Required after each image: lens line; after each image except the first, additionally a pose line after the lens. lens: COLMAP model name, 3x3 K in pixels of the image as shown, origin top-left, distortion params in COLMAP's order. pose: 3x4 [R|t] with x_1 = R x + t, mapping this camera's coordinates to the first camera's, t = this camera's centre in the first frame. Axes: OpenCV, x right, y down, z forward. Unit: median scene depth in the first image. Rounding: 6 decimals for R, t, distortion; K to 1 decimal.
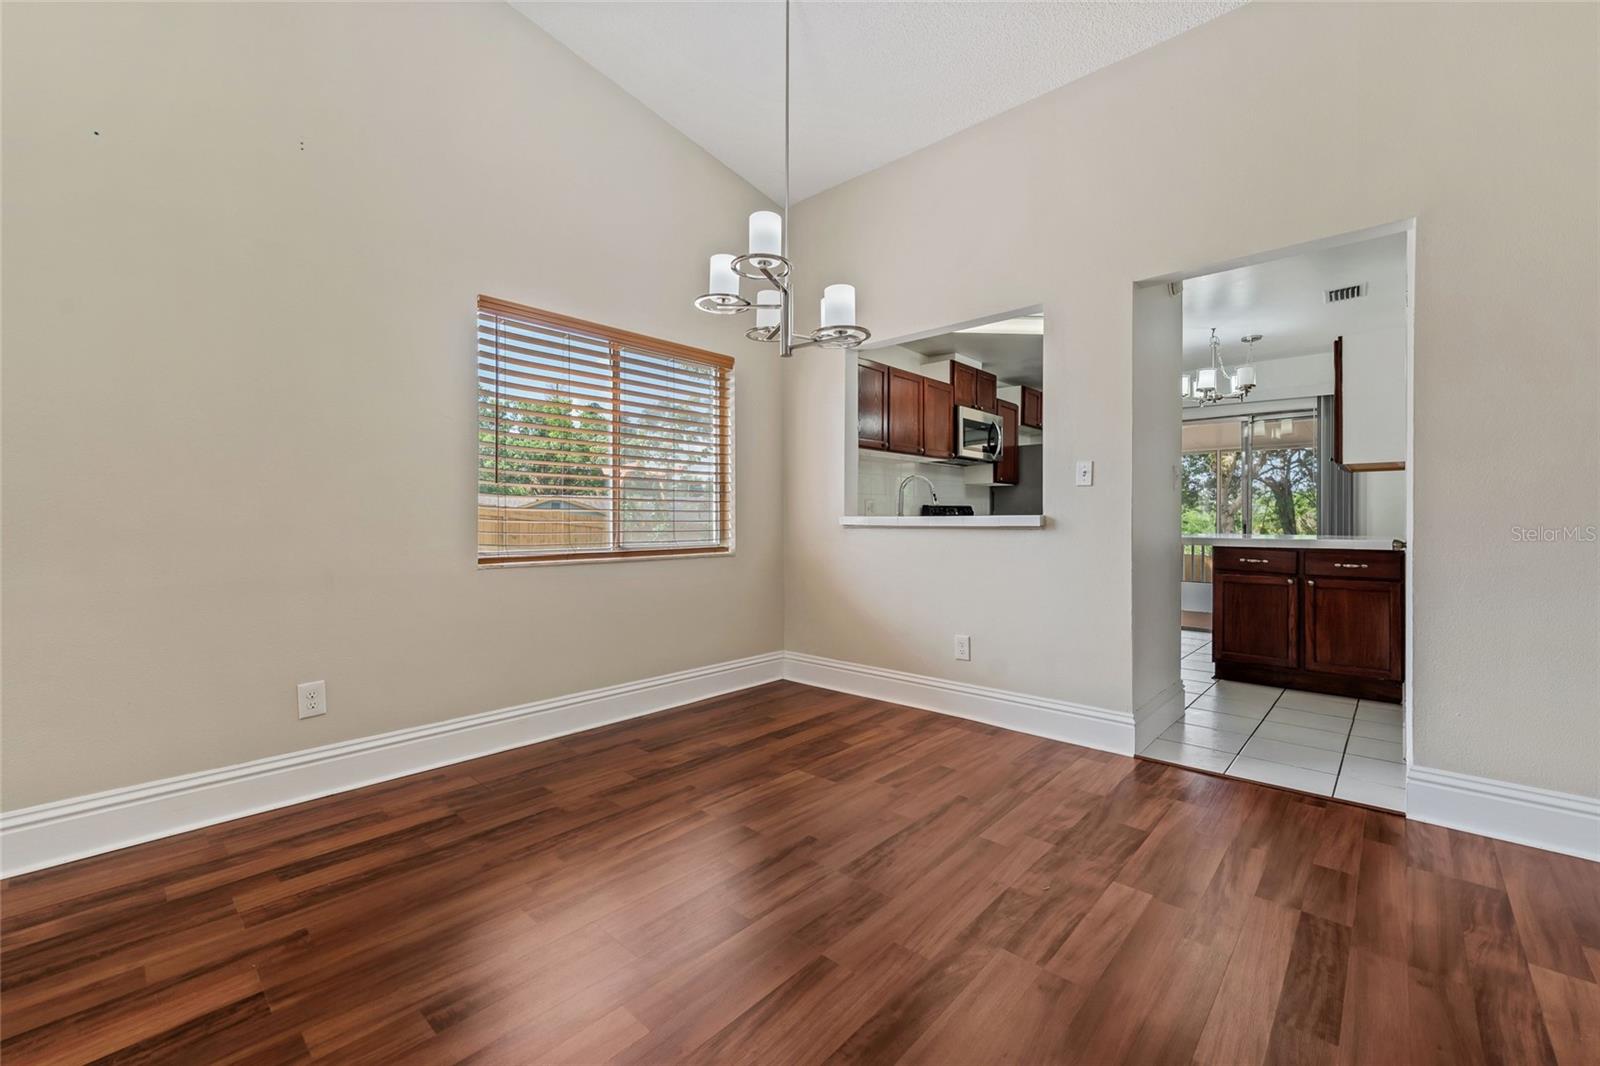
lens RADIAL K [[648.0, 0, 799.5], [0, 648.0, 527.5], [0, 0, 1]] dist [0.001125, -0.001120]
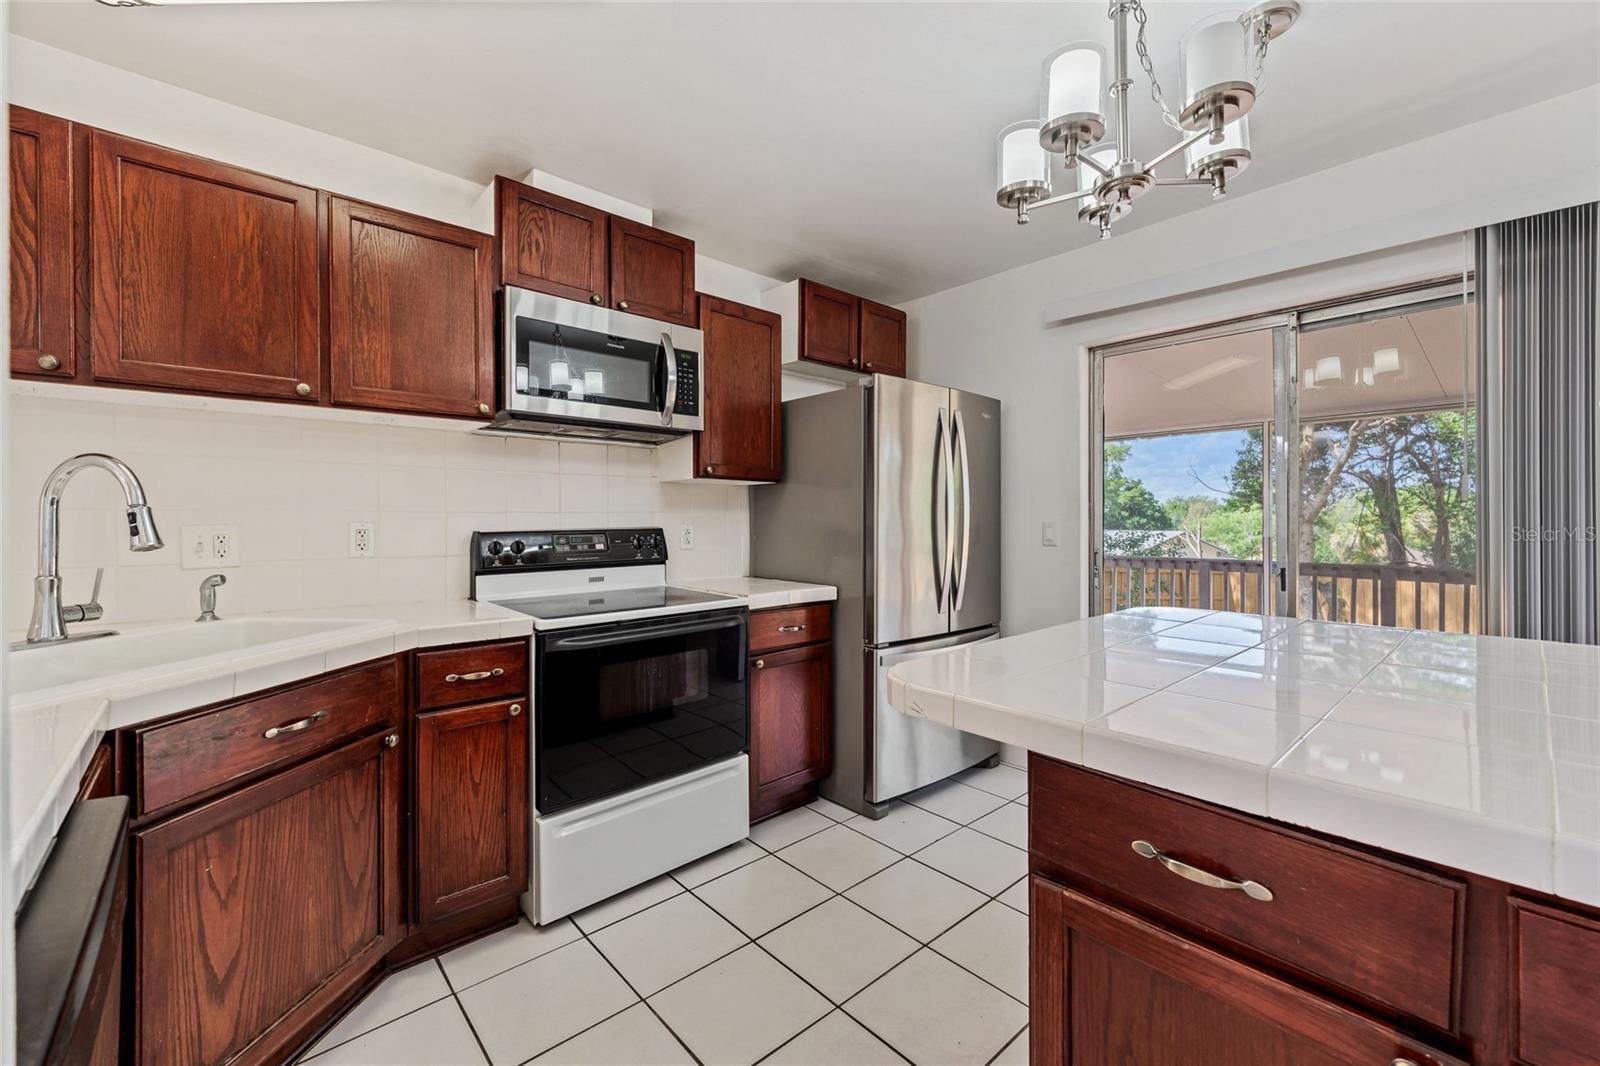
lens RADIAL K [[648.0, 0, 804.4], [0, 648.0, 522.2], [0, 0, 1]] dist [0.001125, -0.001120]
pose [[0.995973, -0.000744, -0.089650, 0.493798], [0.000198, 0.999981, -0.006098, -0.042085], [0.089653, 0.006056, 0.995955, 0.655791]]
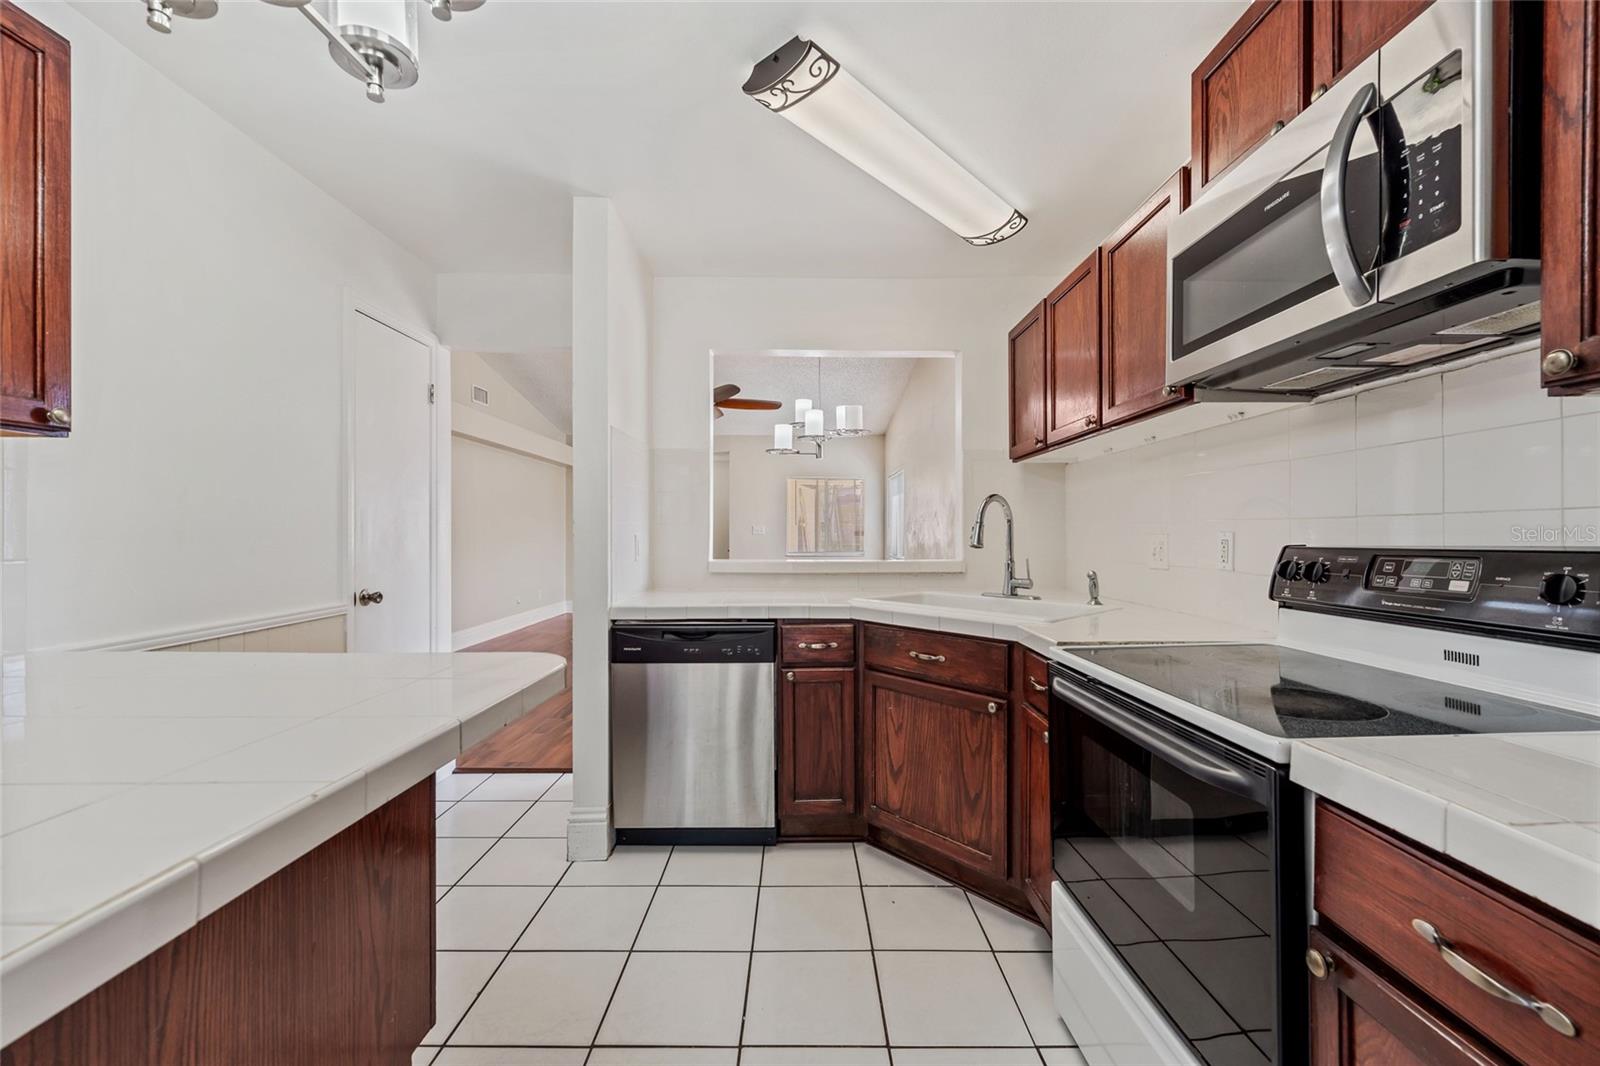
lens RADIAL K [[648.0, 0, 810.8], [0, 648.0, 532.6], [0, 0, 1]] dist [0.001125, -0.001120]
pose [[-0.722409, 0.004262, -0.691453, 0.622414], [-0.001530, 0.999969, 0.007761, -0.046978], [0.691465, 0.006665, -0.722380, 1.183123]]
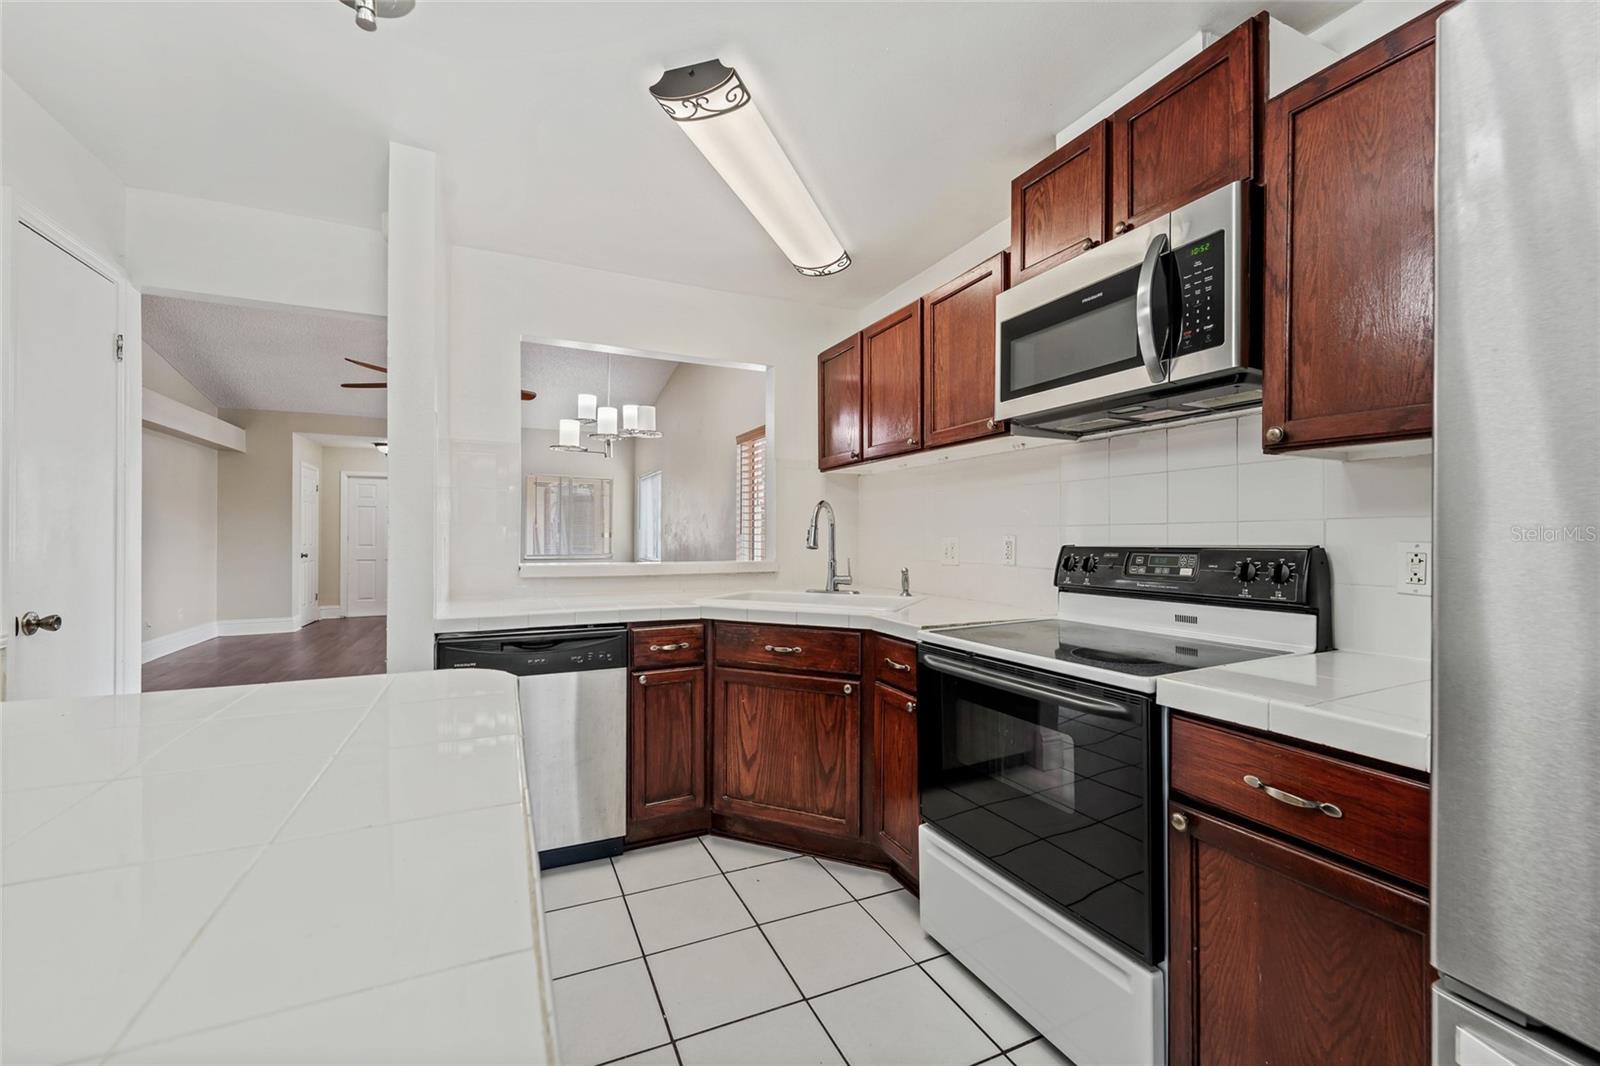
lens RADIAL K [[648.0, 0, 806.2], [0, 648.0, 534.0], [0, 0, 1]] dist [0.001125, -0.001120]
pose [[-0.372446, 0.002014, -0.928052, 0.700976], [-0.007396, 0.999959, 0.005139, -0.047131], [0.928024, 0.008778, -0.372416, 1.112177]]
